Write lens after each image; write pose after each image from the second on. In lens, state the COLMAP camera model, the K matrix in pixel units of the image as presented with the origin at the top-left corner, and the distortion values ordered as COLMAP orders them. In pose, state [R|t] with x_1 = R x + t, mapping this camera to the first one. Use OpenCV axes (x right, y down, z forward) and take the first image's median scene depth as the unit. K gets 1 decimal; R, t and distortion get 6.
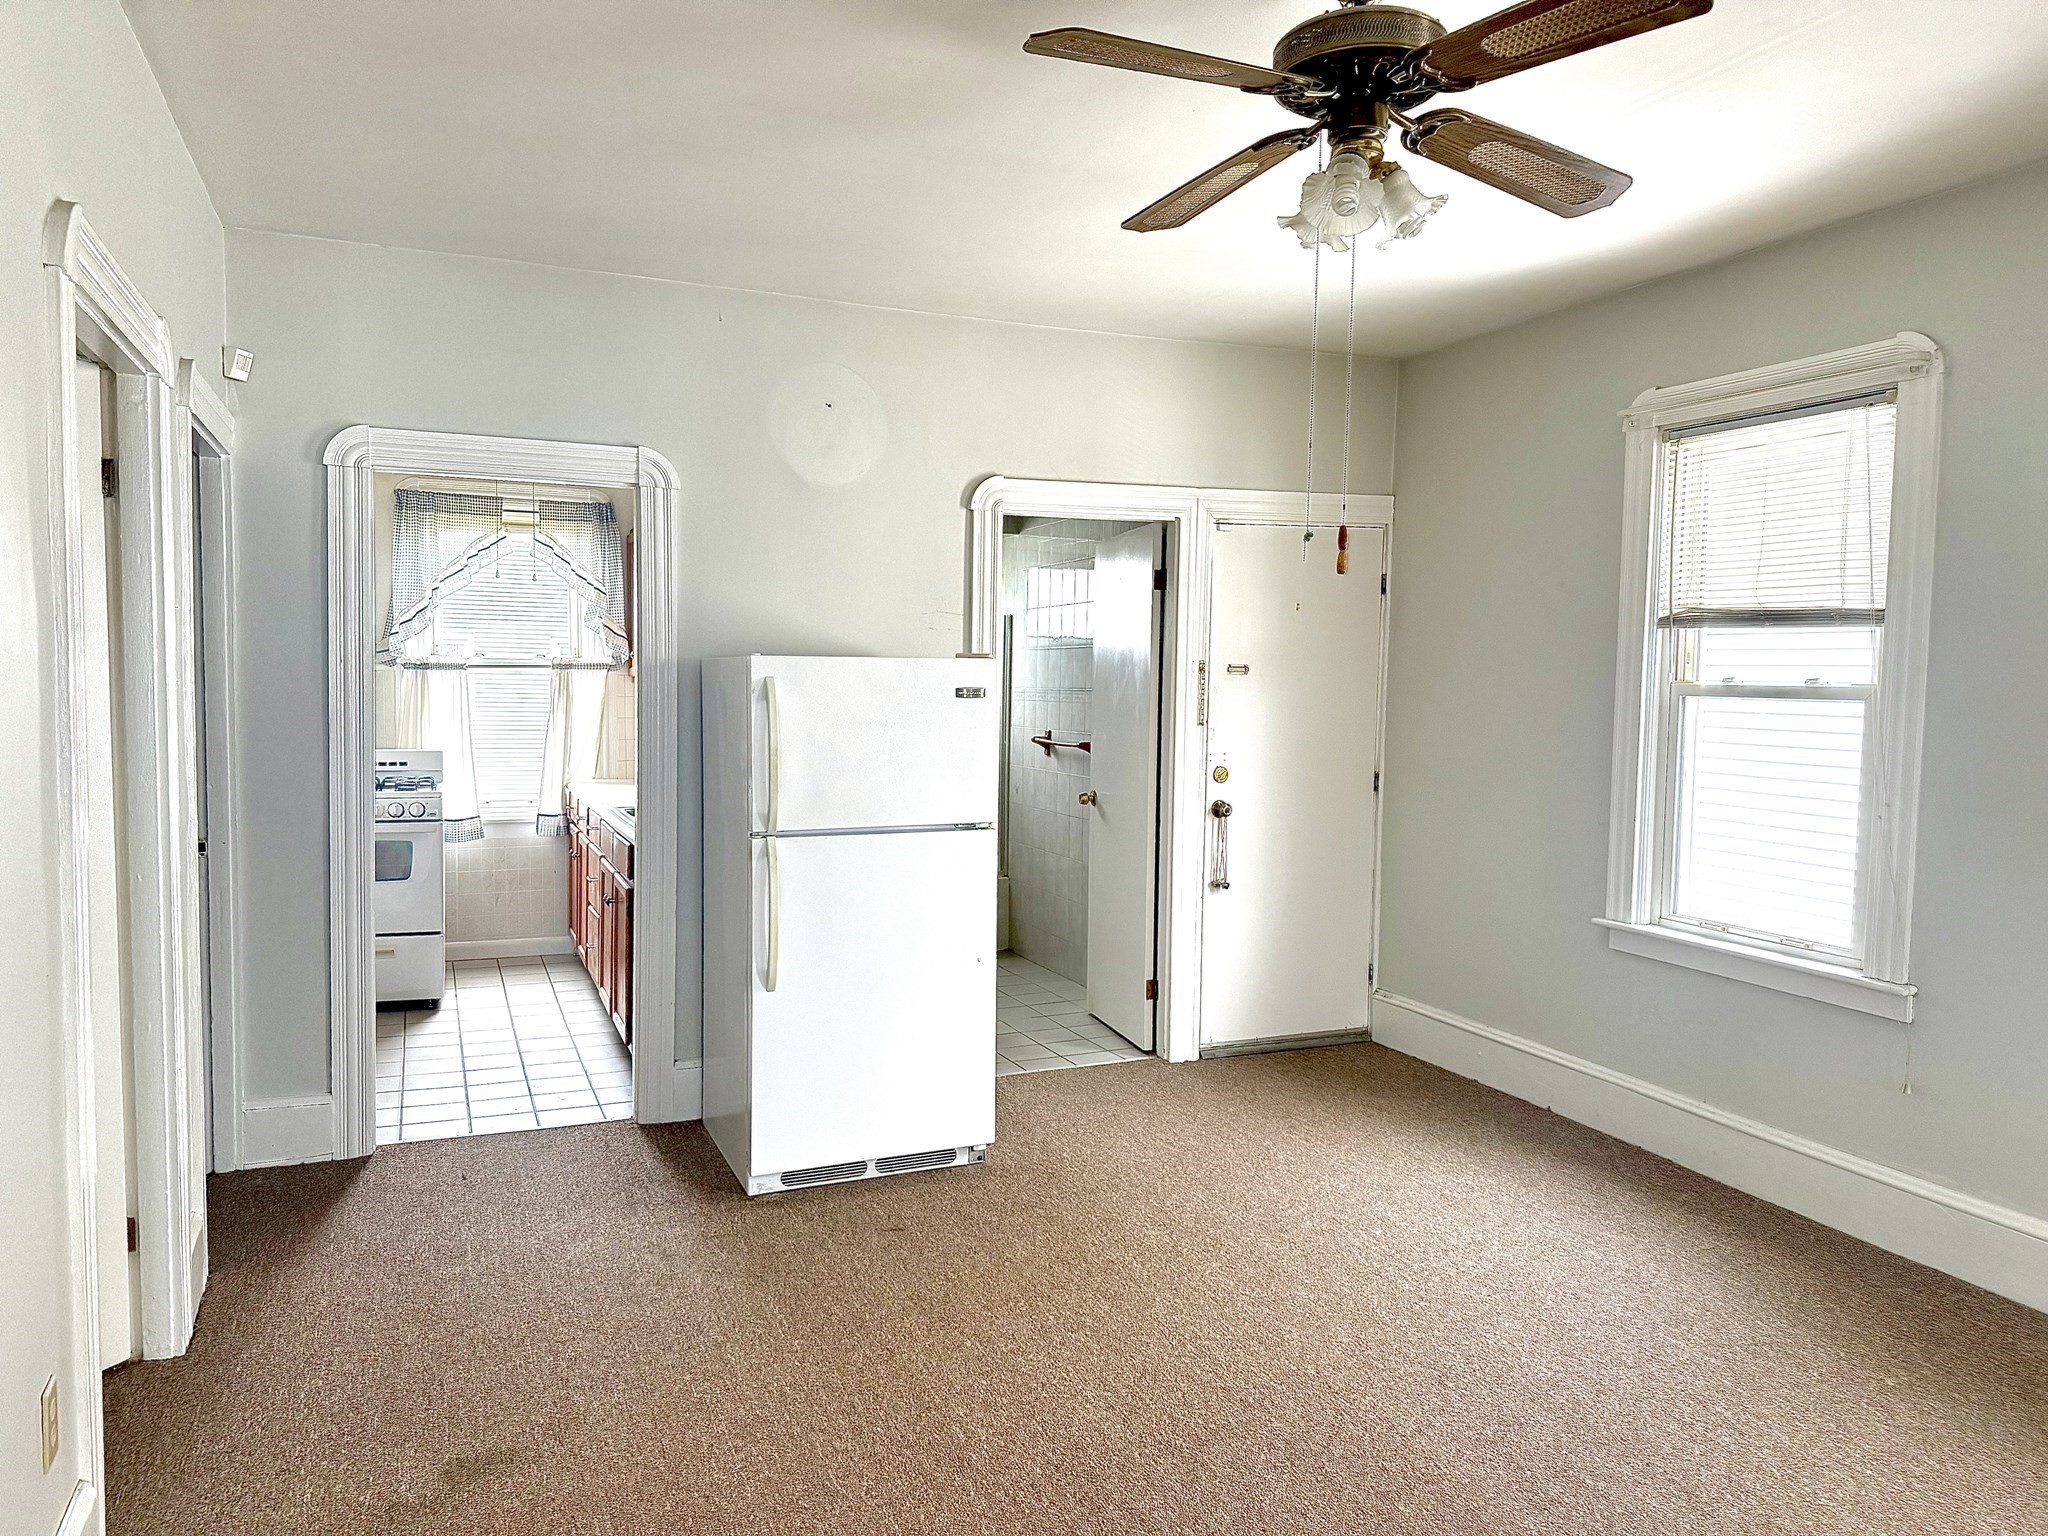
lens RADIAL K [[1420.1, 0, 1024.0], [0, 1420.1, 768.0], [0, 0, 1]] dist [0.049023, -0.000699]
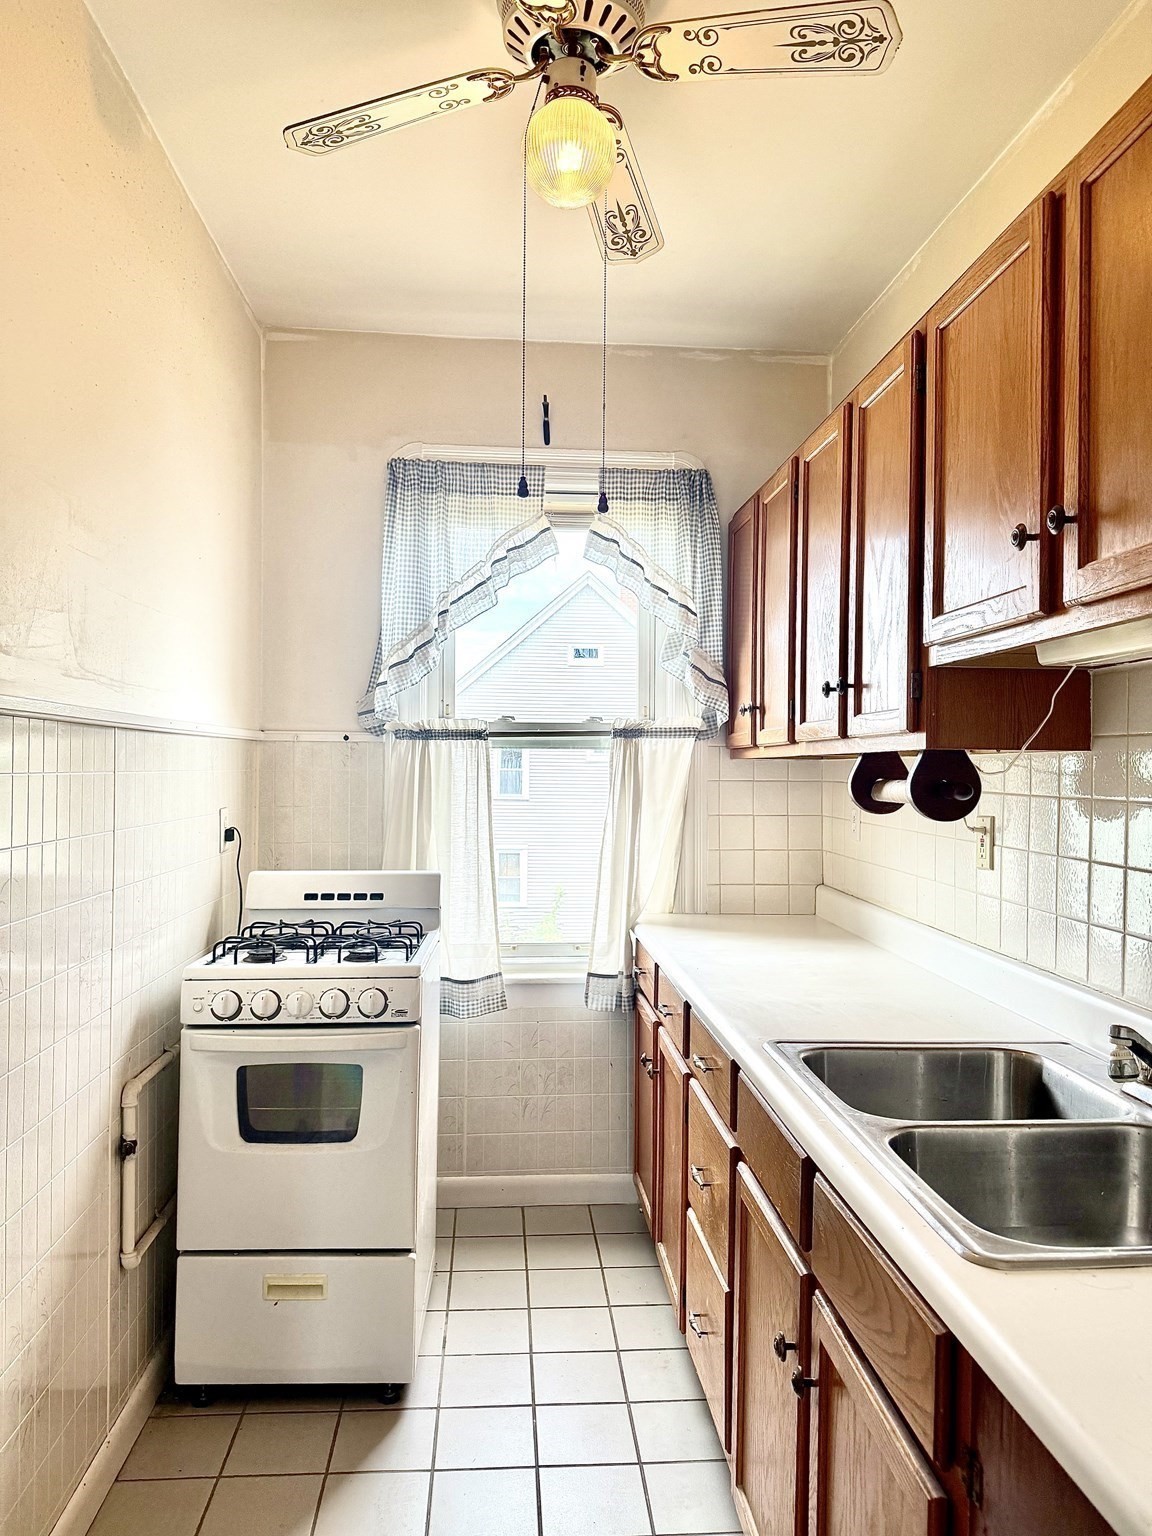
lens RADIAL K [[1065.1, 0, 576.0], [0, 1065.1, 768.0], [0, 0, 1]] dist [0.049023, -0.000699]
pose [[0.947348, -0.005795, -0.320153, -0.200659], [-0.014884, 0.997959, -0.062105, -0.027329], [0.319859, 0.063600, 0.945328, 0.567048]]
